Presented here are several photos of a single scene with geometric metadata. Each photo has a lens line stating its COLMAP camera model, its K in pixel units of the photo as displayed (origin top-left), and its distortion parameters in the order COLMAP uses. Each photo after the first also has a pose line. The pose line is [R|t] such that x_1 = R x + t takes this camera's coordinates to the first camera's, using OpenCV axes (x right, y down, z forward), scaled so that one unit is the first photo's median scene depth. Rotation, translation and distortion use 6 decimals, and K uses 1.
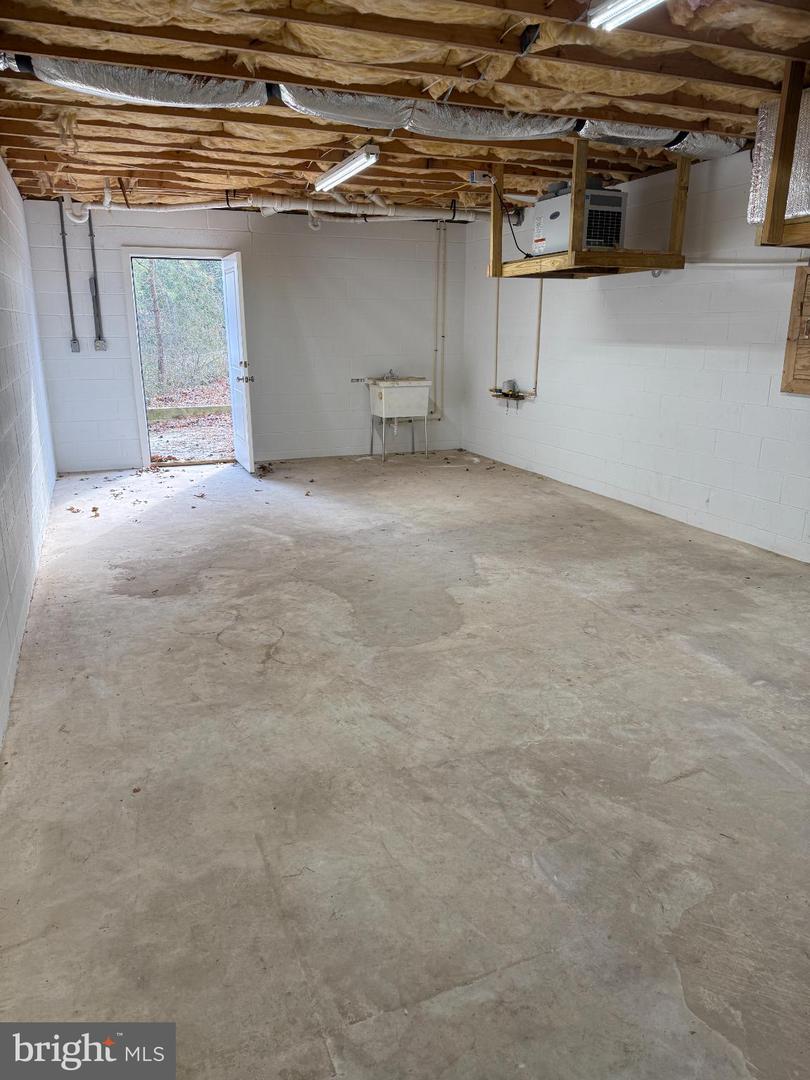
lens RADIAL K [[754.2, 0, 405.5], [0, 754.2, 548.6], [0, 0, 1]] dist [0.029062, -0.019555]
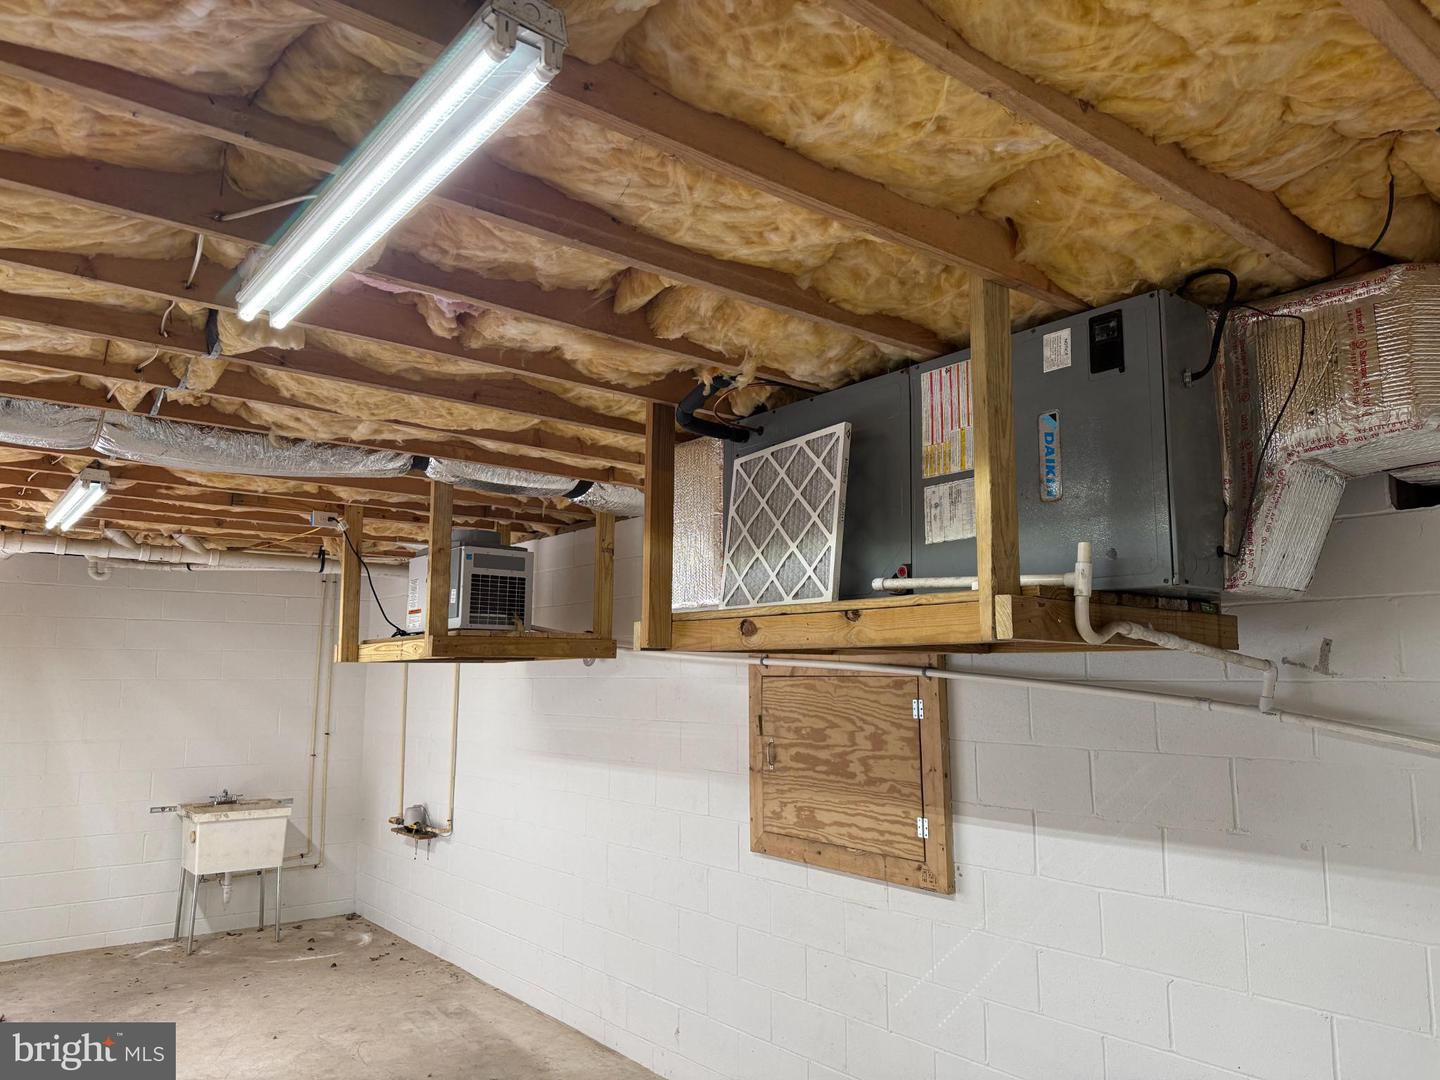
lens RADIAL K [[1005.6, 0, 719.3], [0, 1005.6, 537.1], [0, 0, 1]] dist [0.029062, -0.019555]
pose [[0.956439, 0.041587, 0.288956, 0.214514], [0.082998, 0.910219, -0.405724, -0.105751], [-0.279886, 0.412033, 0.867117, 0.166977]]
